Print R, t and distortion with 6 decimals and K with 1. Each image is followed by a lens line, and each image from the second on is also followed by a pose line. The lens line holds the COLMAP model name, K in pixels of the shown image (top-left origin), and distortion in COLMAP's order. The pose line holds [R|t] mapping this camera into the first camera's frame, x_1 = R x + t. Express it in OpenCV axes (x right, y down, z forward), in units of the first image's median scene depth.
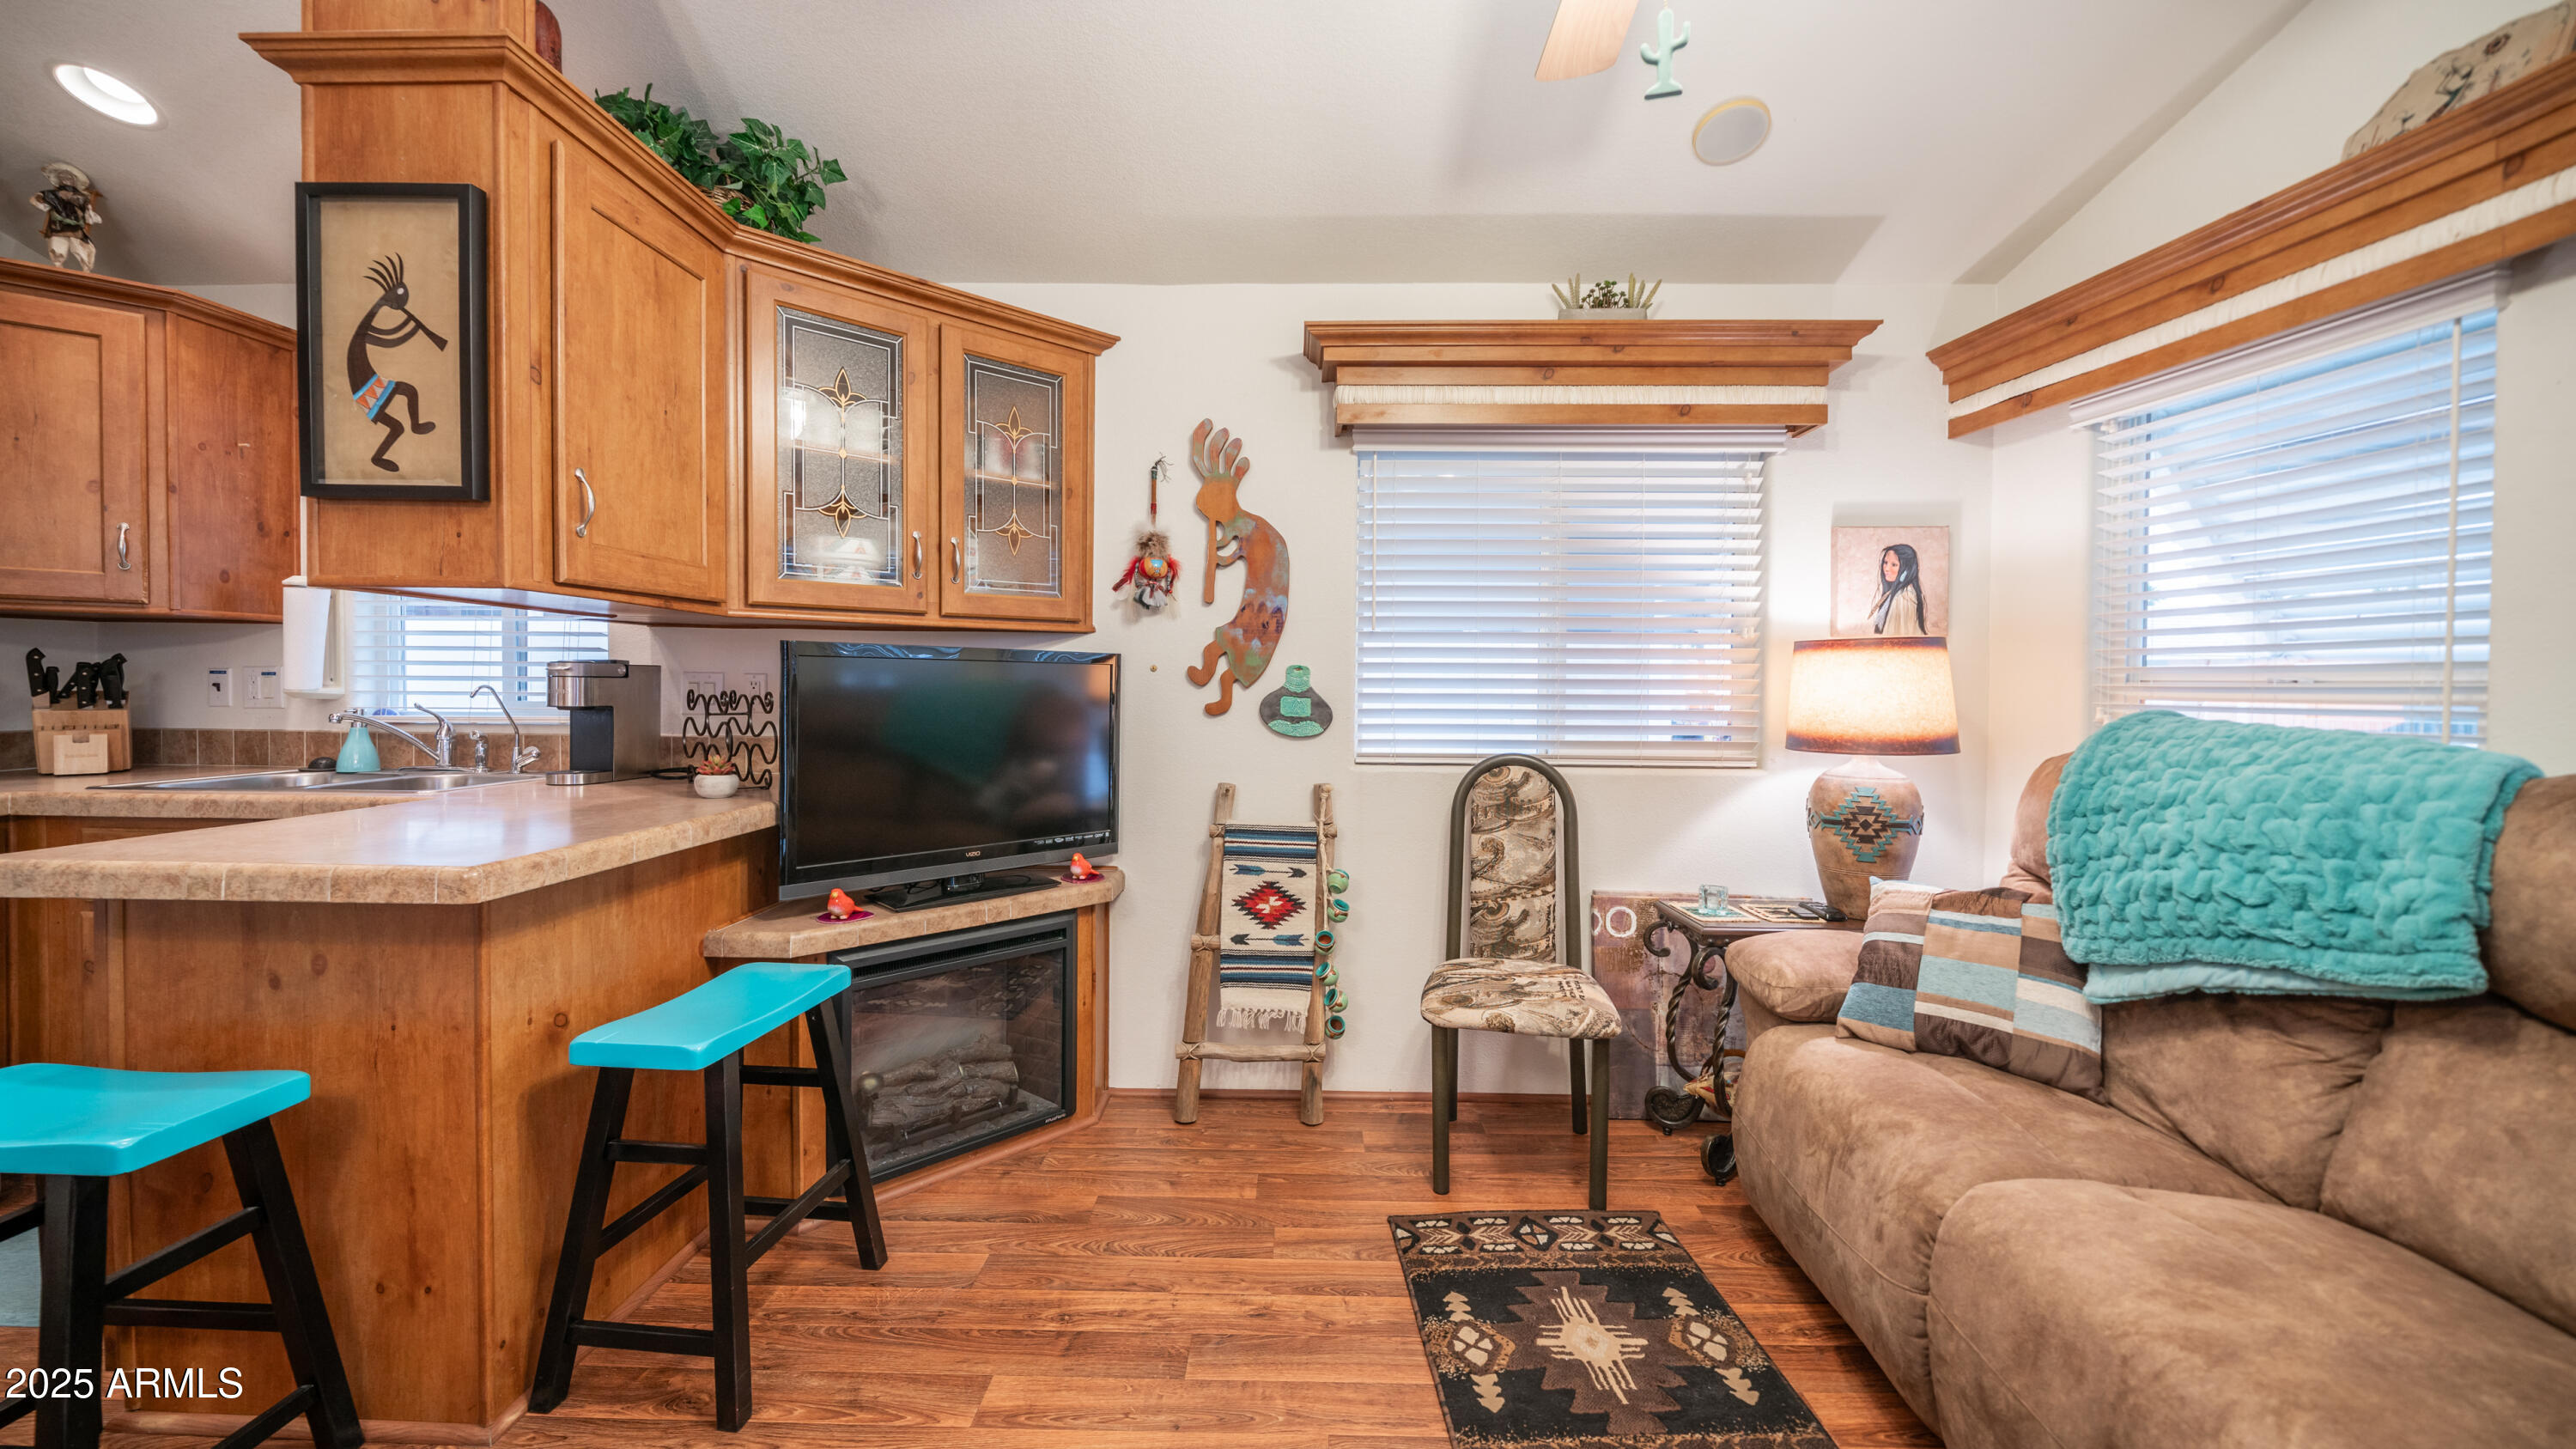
lens RADIAL K [[928.6, 0, 1273.9], [0, 928.6, 700.5], [0, 0, 1]] dist [-0.000236, -0.002230]
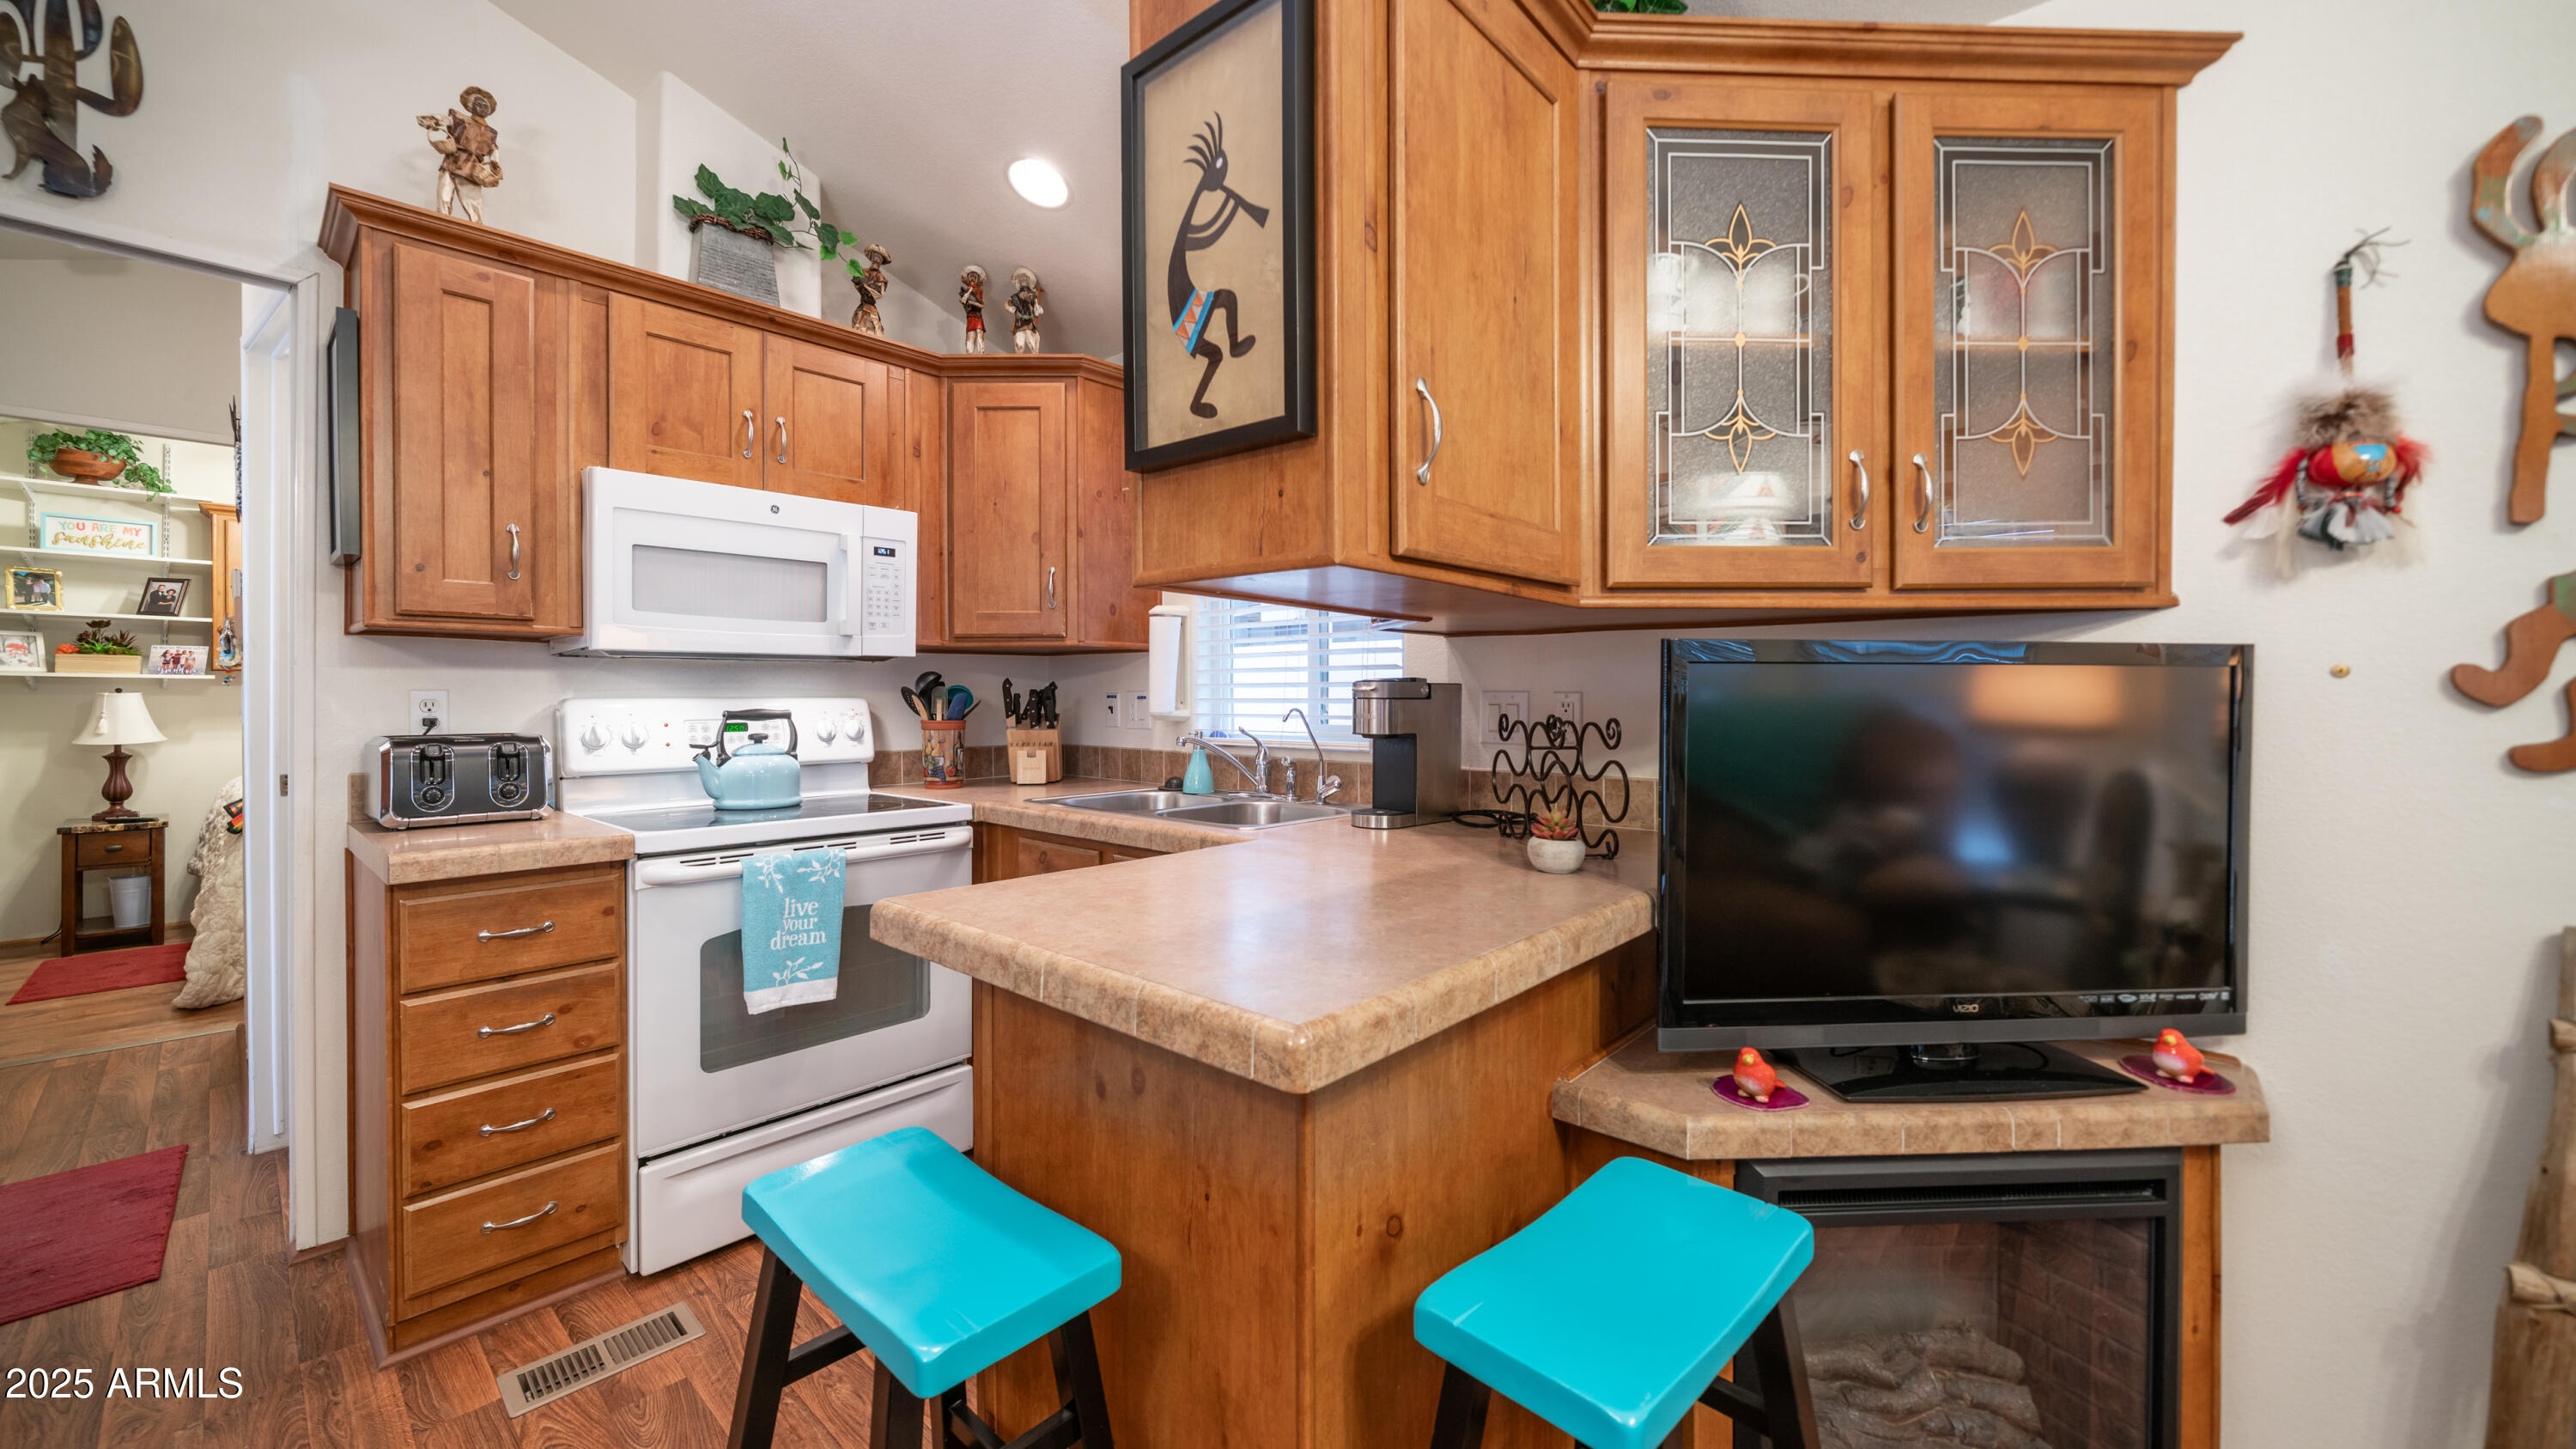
lens RADIAL K [[950.7, 0, 1234.4], [0, 950.7, 698.5], [0, 0, 1]] dist [-0.002054, 0.000462]
pose [[0.726468, -0.008134, -0.687152, -0.288137], [-0.005146, 0.999838, -0.017276, -0.011130], [0.687181, 0.016087, 0.726308, 0.319601]]
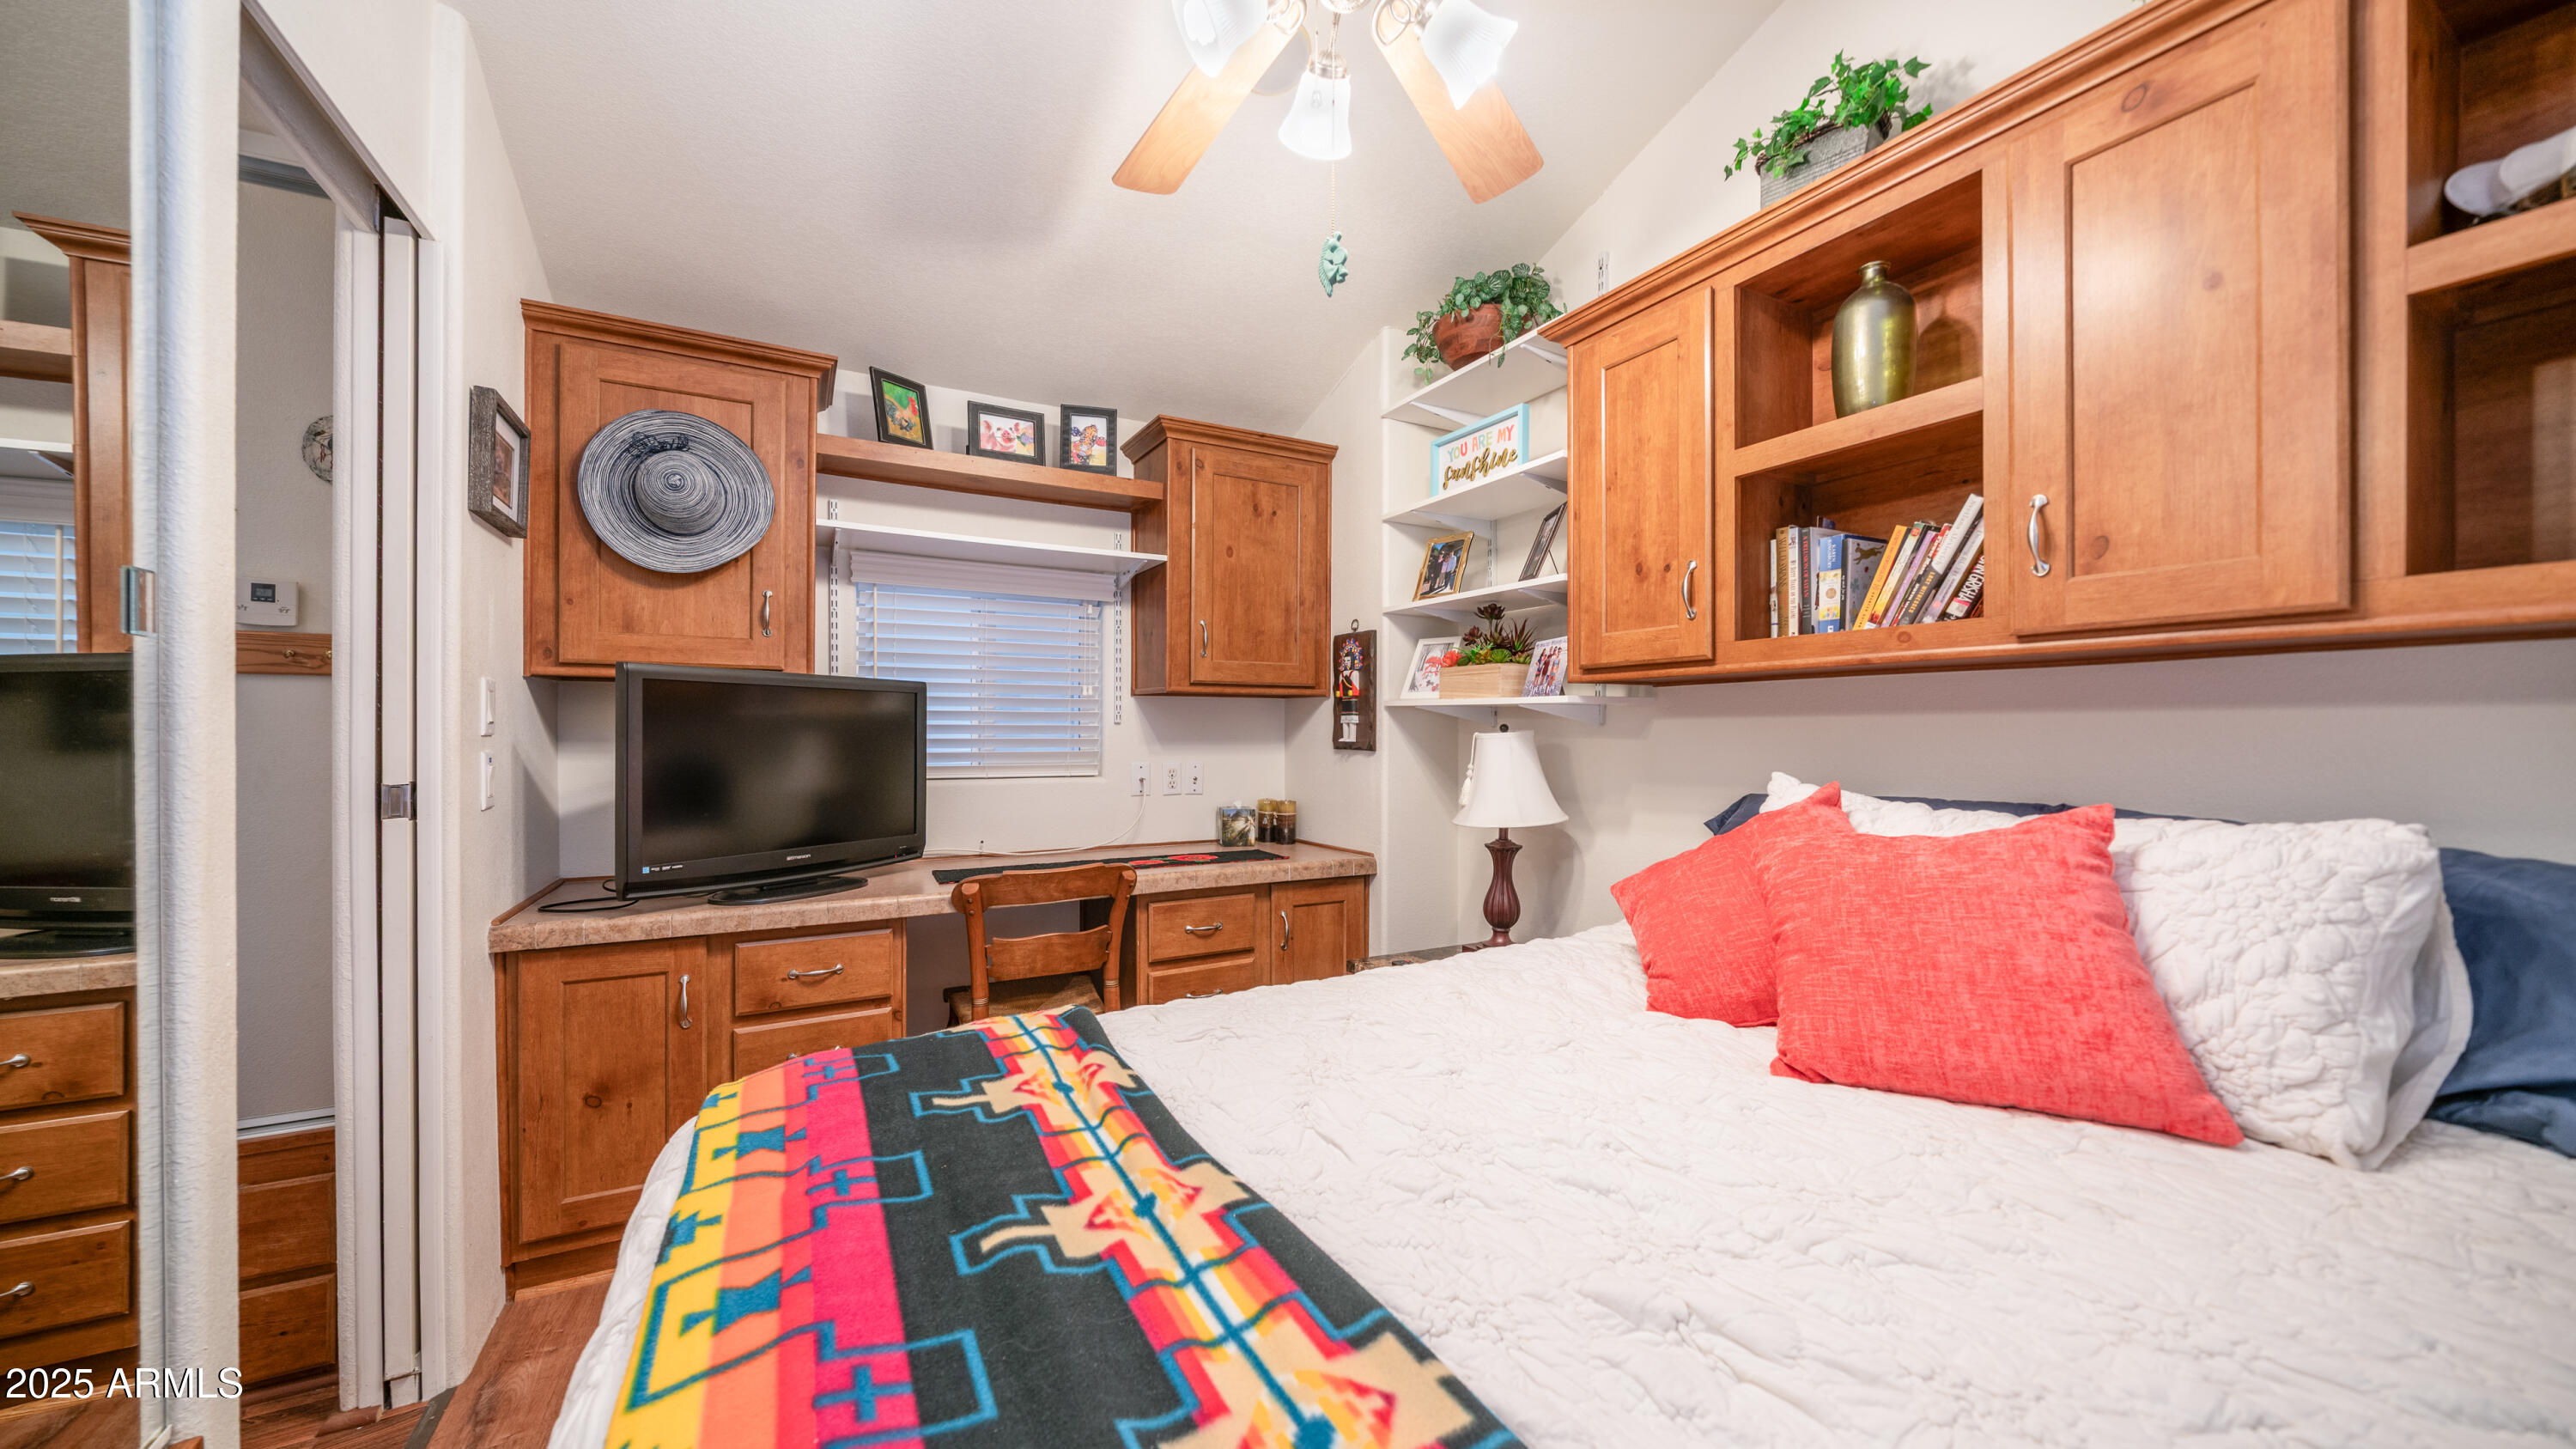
lens RADIAL K [[933.8, 0, 1285.2], [0, 933.8, 735.5], [0, 0, 1]] dist [-0.000587, 0.000024]
pose [[-0.880625, -0.012143, -0.473658, -3.304742], [-0.021219, 0.999679, 0.013822, -0.063298], [0.473339, 0.022222, -0.880600, 1.190785]]
